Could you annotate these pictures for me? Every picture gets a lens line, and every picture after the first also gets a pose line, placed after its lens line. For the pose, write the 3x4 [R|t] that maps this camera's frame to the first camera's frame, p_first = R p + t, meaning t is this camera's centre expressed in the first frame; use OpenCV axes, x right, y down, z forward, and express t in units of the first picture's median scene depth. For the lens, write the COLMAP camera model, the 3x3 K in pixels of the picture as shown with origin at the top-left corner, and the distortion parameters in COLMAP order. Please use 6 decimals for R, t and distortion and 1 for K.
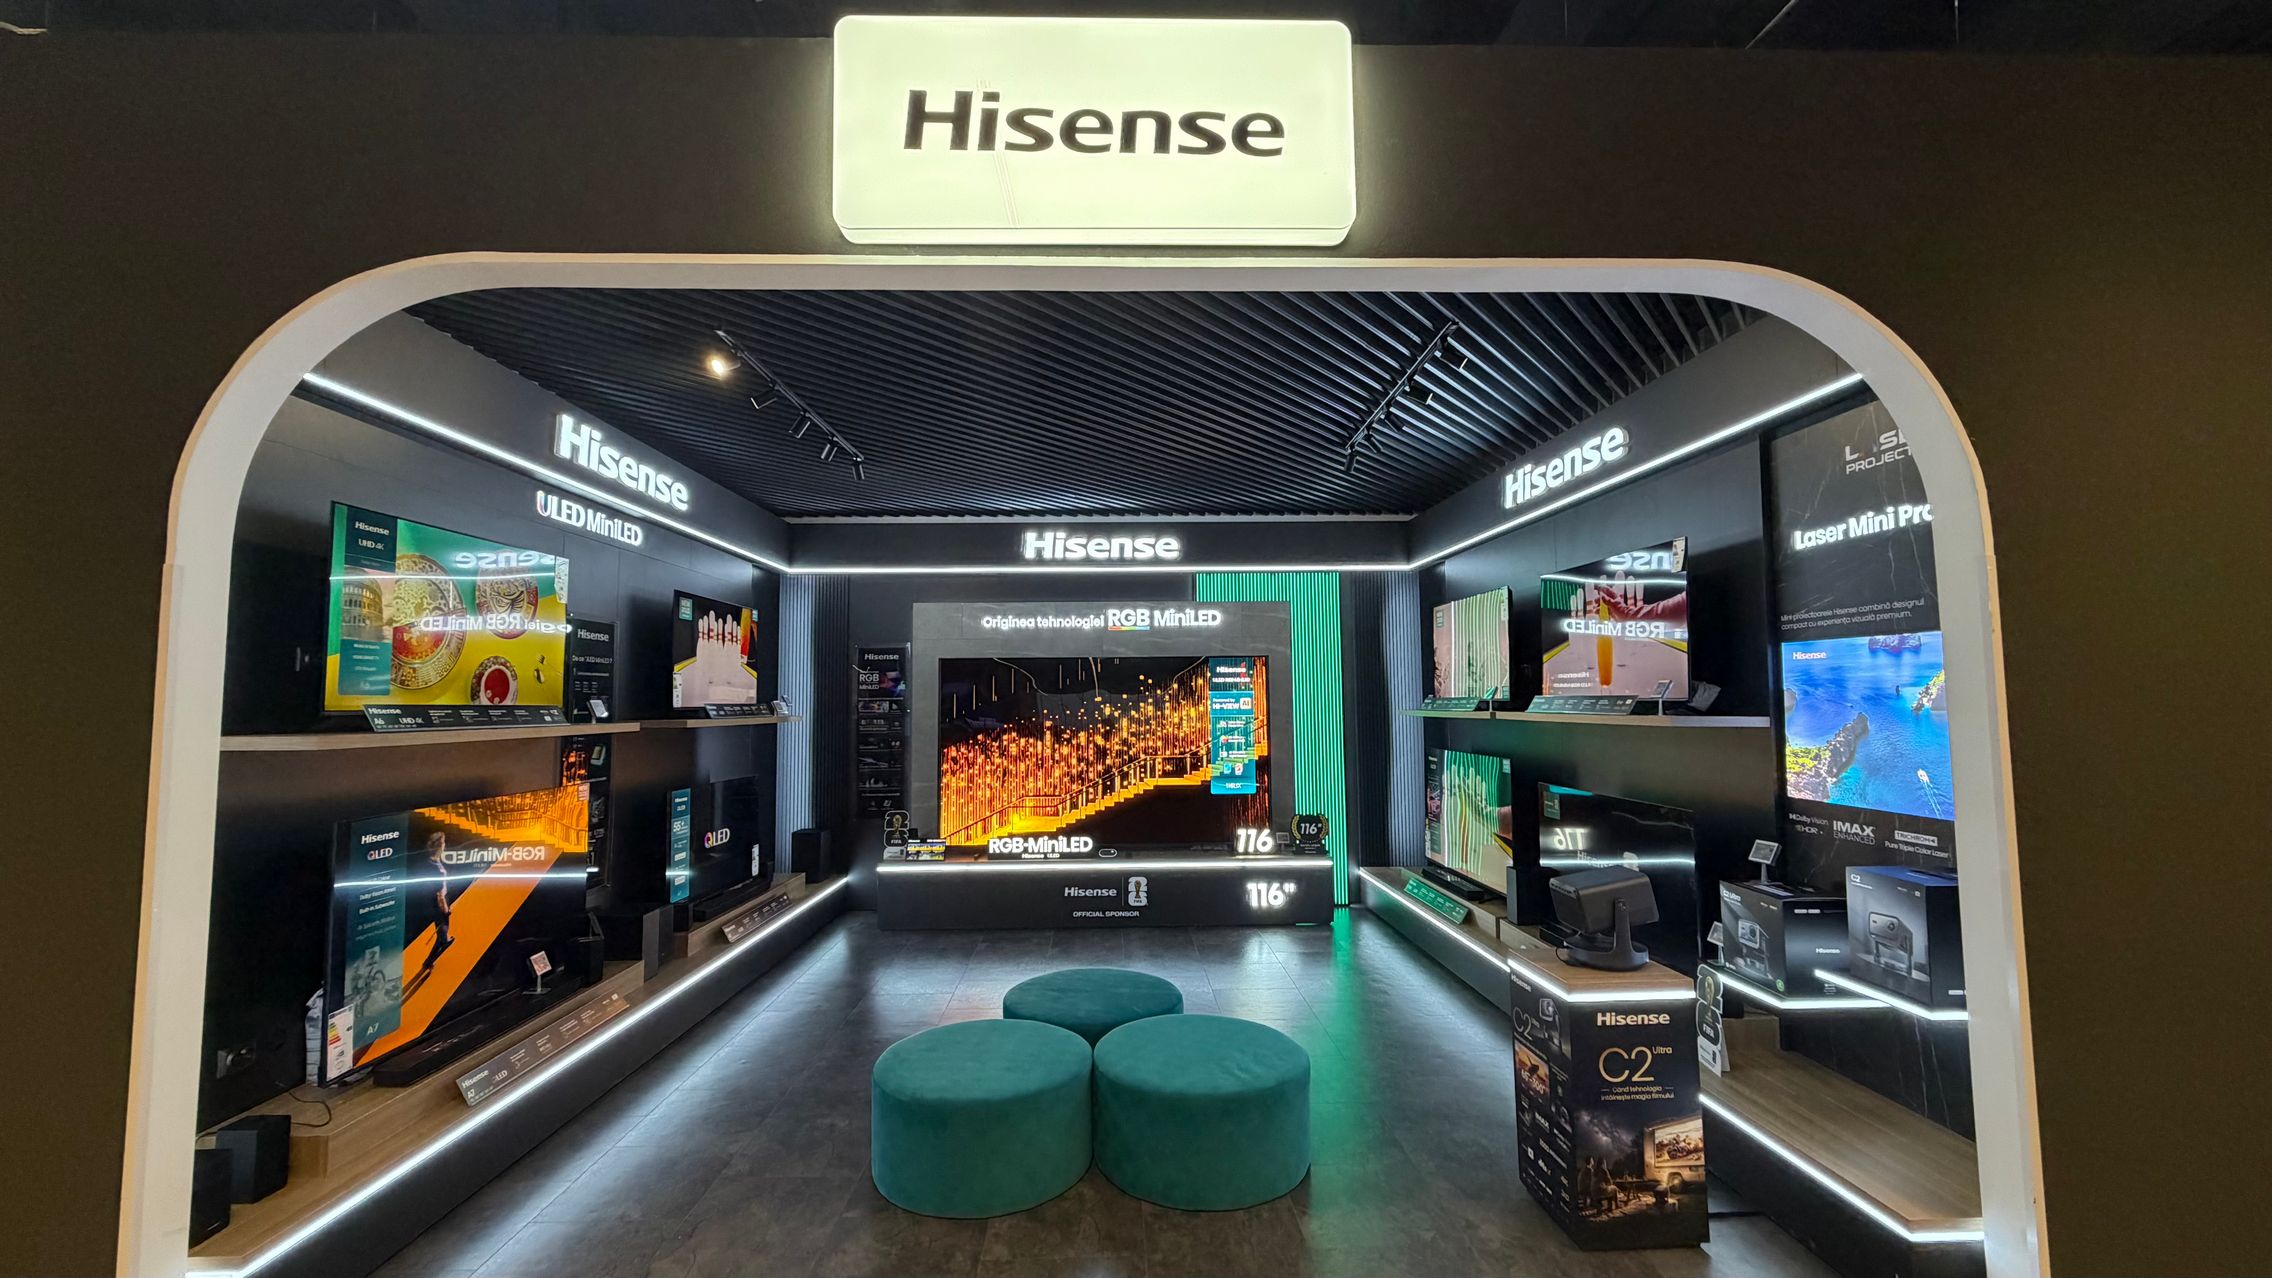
lens RADIAL K [[894.2, 0, 1135.2], [0, 894.2, 626.2], [0, 0, 1]] dist [-0.035416, -0.000088]
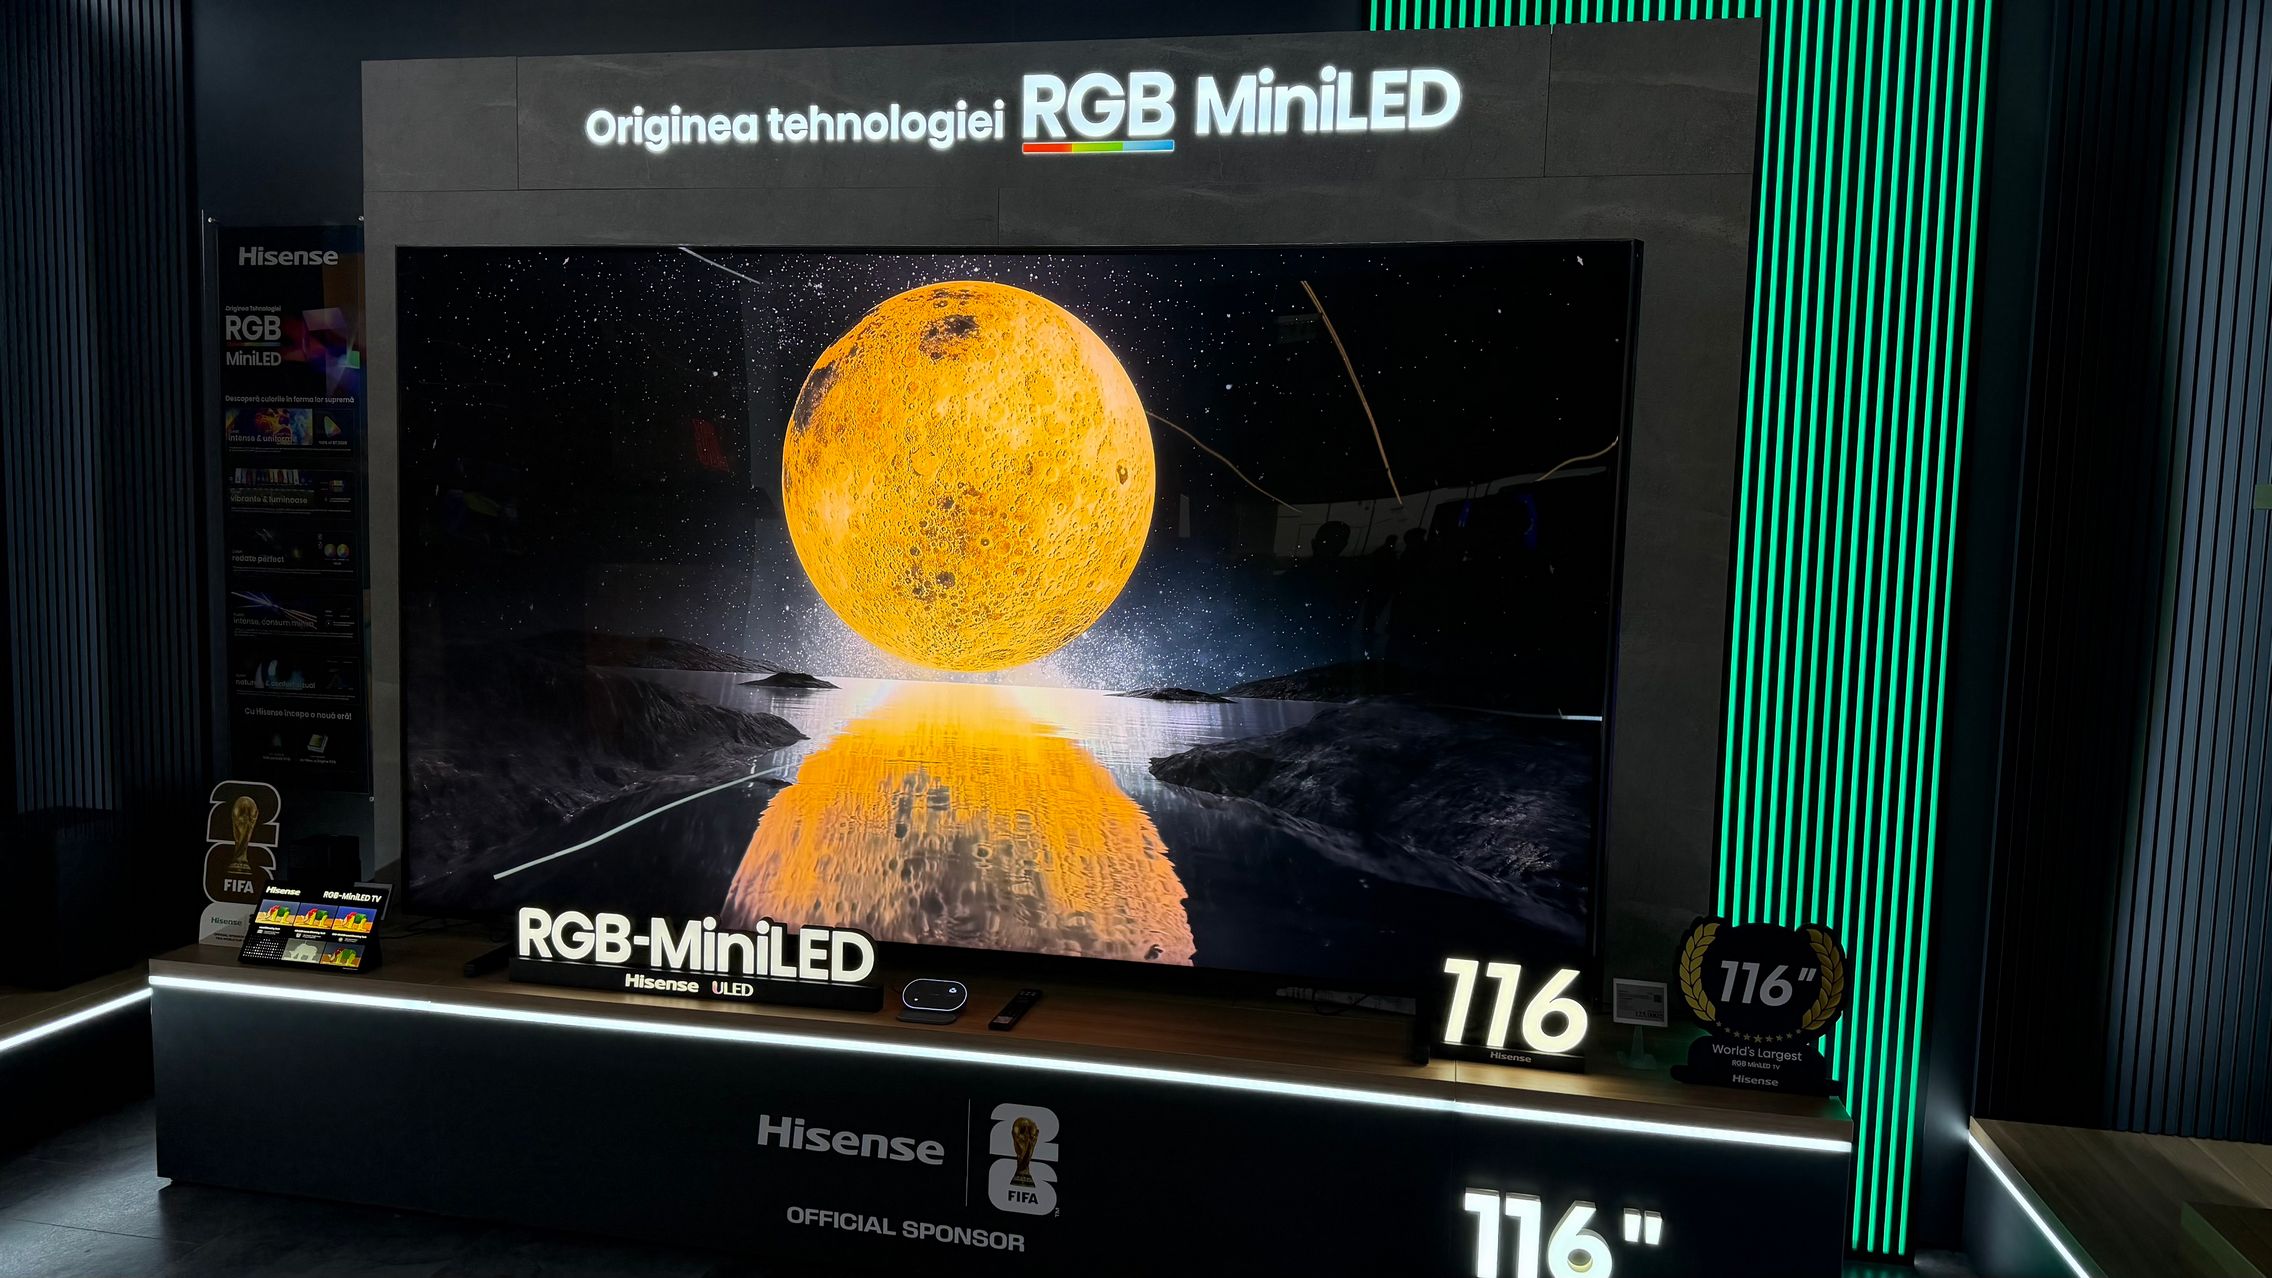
lens RADIAL K [[1564.6, 0, 1162.1], [0, 1564.6, 652.7], [0, 0, 1]] dist [0.063400, -0.125085]
pose [[0.975415, 0.056404, -0.213038, 0.126484], [-0.018393, 0.984156, 0.176349, 0.071496], [0.219609, -0.168095, 0.960997, 0.583177]]
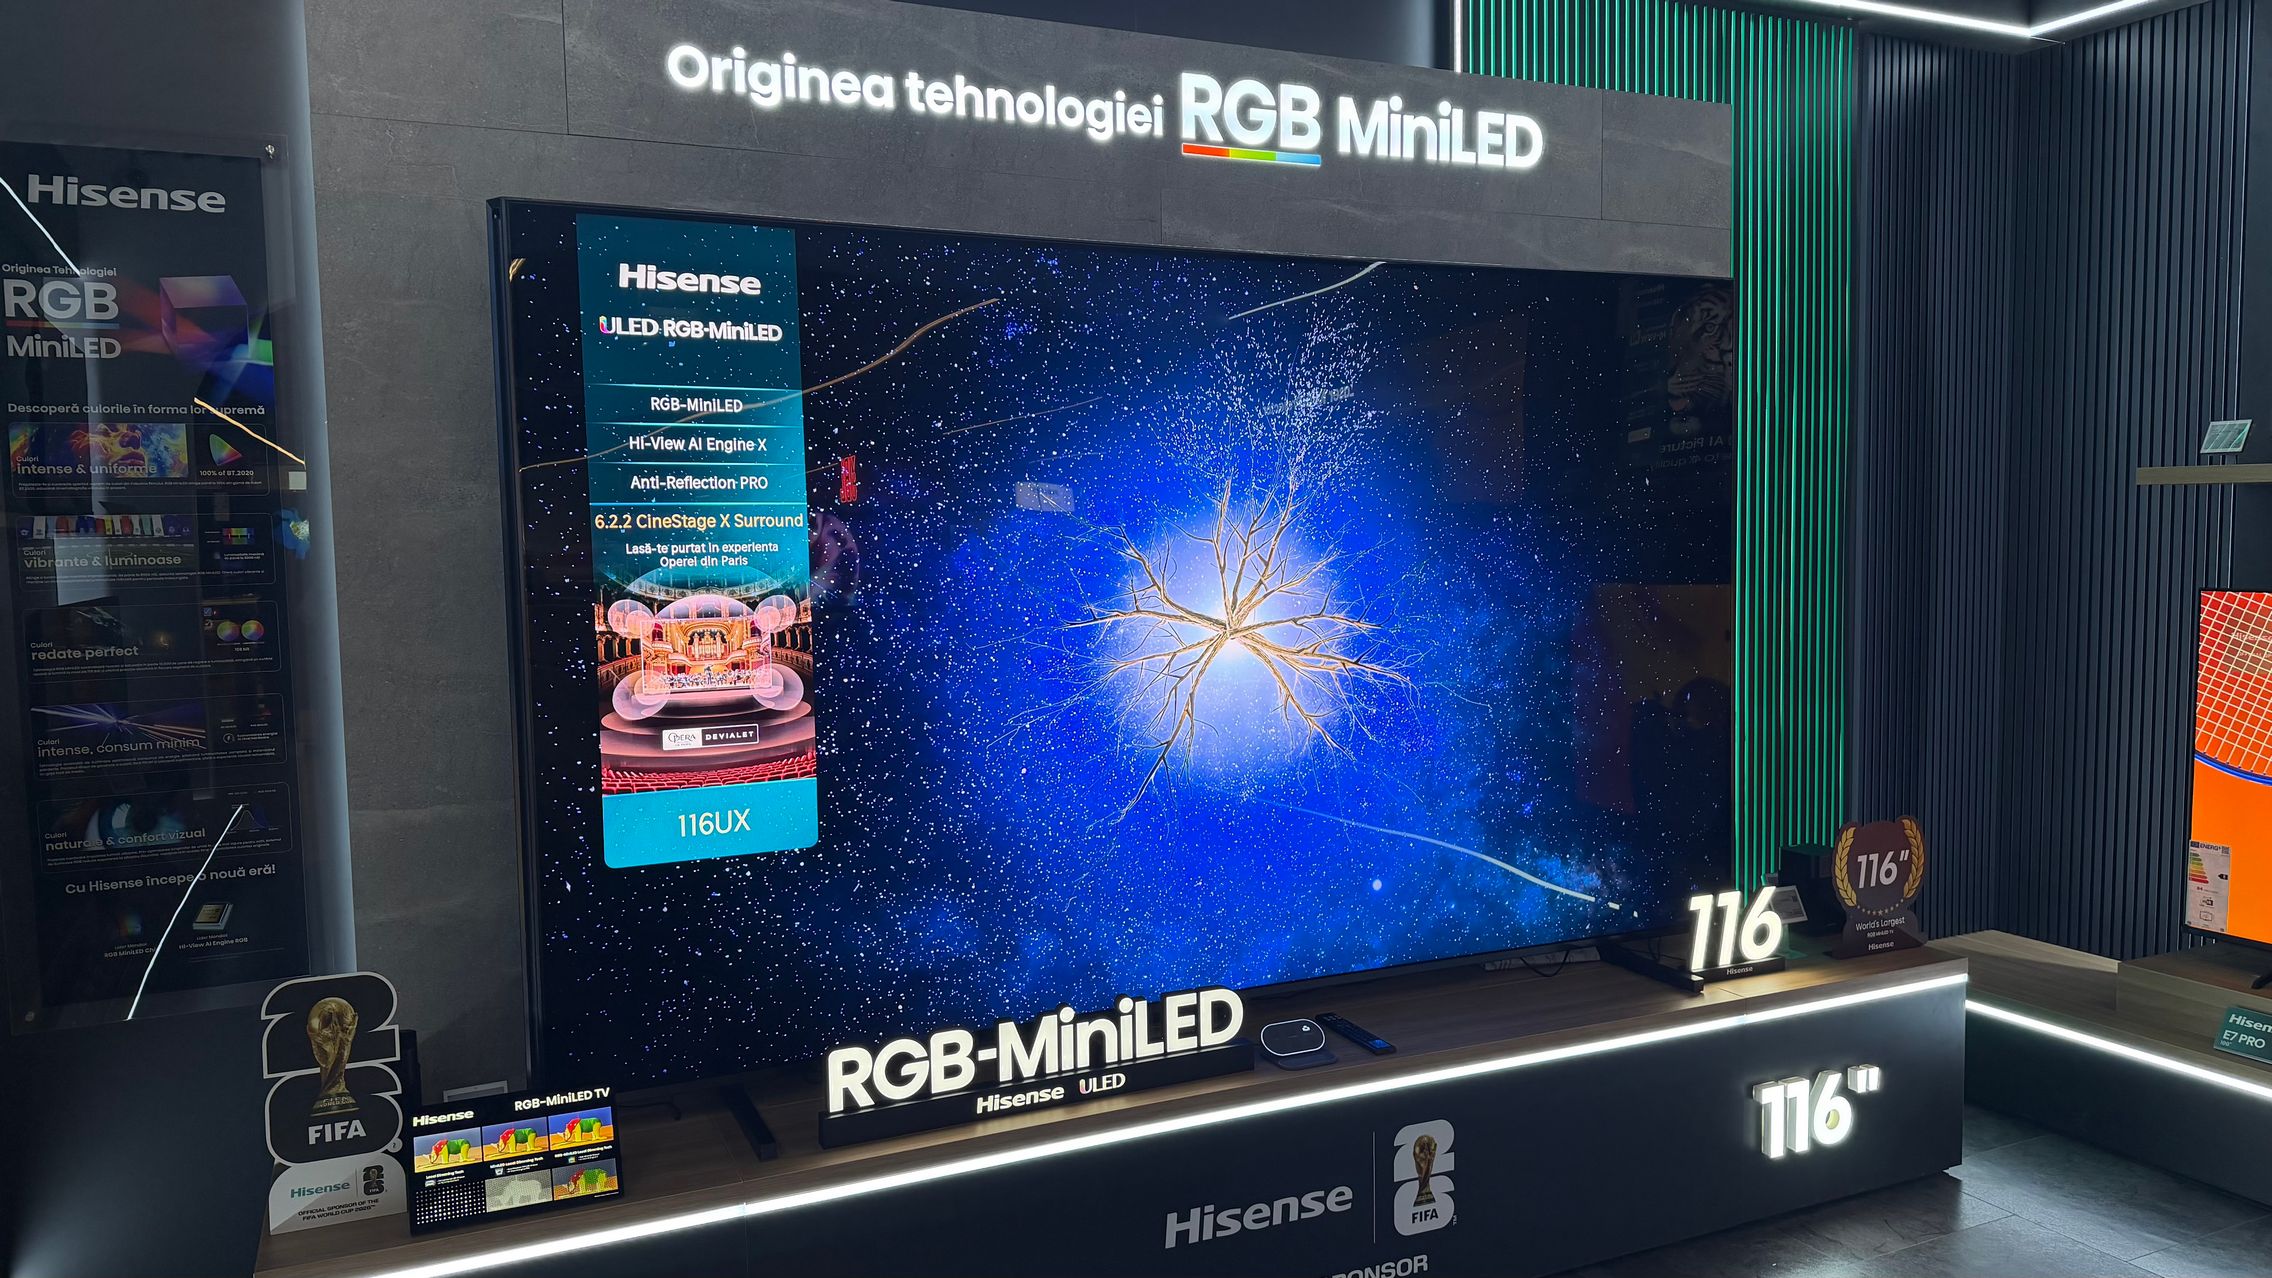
lens RADIAL K [[1564.6, 0, 1127.3], [0, 1564.6, 638.9], [0, 0, 1]] dist [0.063400, -0.125085]
pose [[0.921446, -0.033326, 0.387074, -0.236481], [-0.024090, 0.989496, 0.142540, 0.082489], [-0.387758, -0.140667, 0.910964, 0.630601]]
